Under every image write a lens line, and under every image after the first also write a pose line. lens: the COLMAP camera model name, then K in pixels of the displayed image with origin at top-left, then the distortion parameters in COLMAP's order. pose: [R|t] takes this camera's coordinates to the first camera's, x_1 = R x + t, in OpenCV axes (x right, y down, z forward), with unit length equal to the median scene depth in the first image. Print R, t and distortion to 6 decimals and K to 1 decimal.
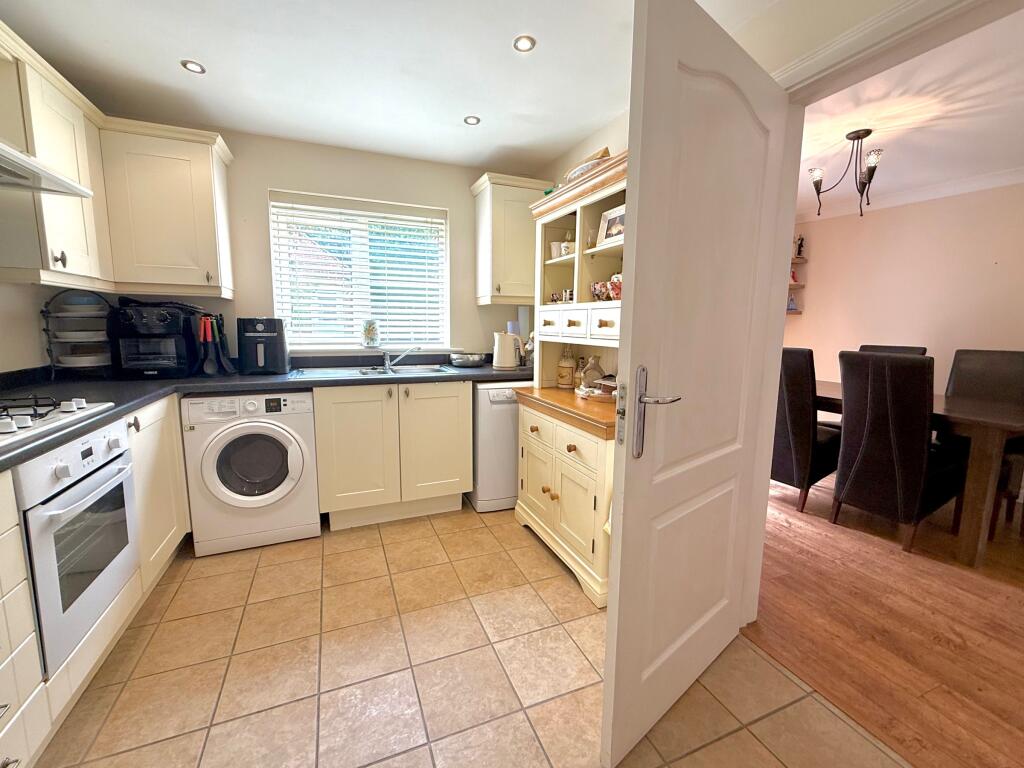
lens RADIAL K [[409.9, 0, 511.7], [0, 409.9, 387.8], [0, 0, 1]] dist [-0.002277, -0.000019]
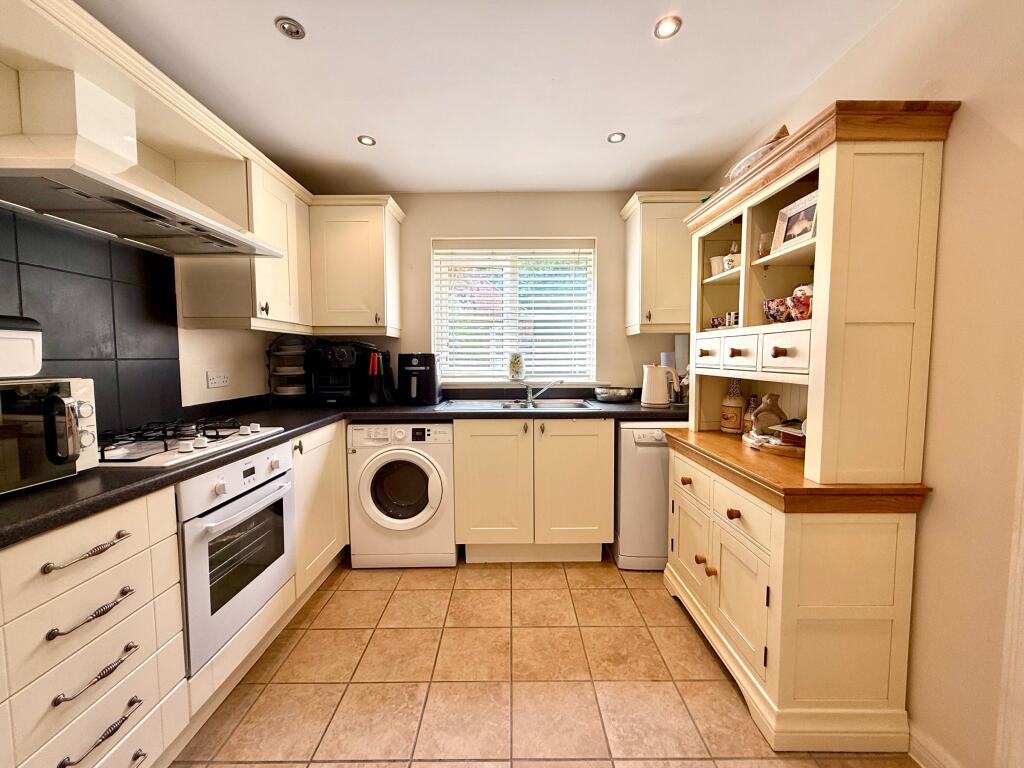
lens RADIAL K [[409.9, 0, 511.7], [0, 409.9, 387.8], [0, 0, 1]] dist [-0.002277, -0.000019]
pose [[0.926531, 0.013535, -0.375976, 0.039926], [-0.042874, 0.996641, -0.069777, -0.014787], [0.373769, 0.080770, 0.923999, 0.102228]]
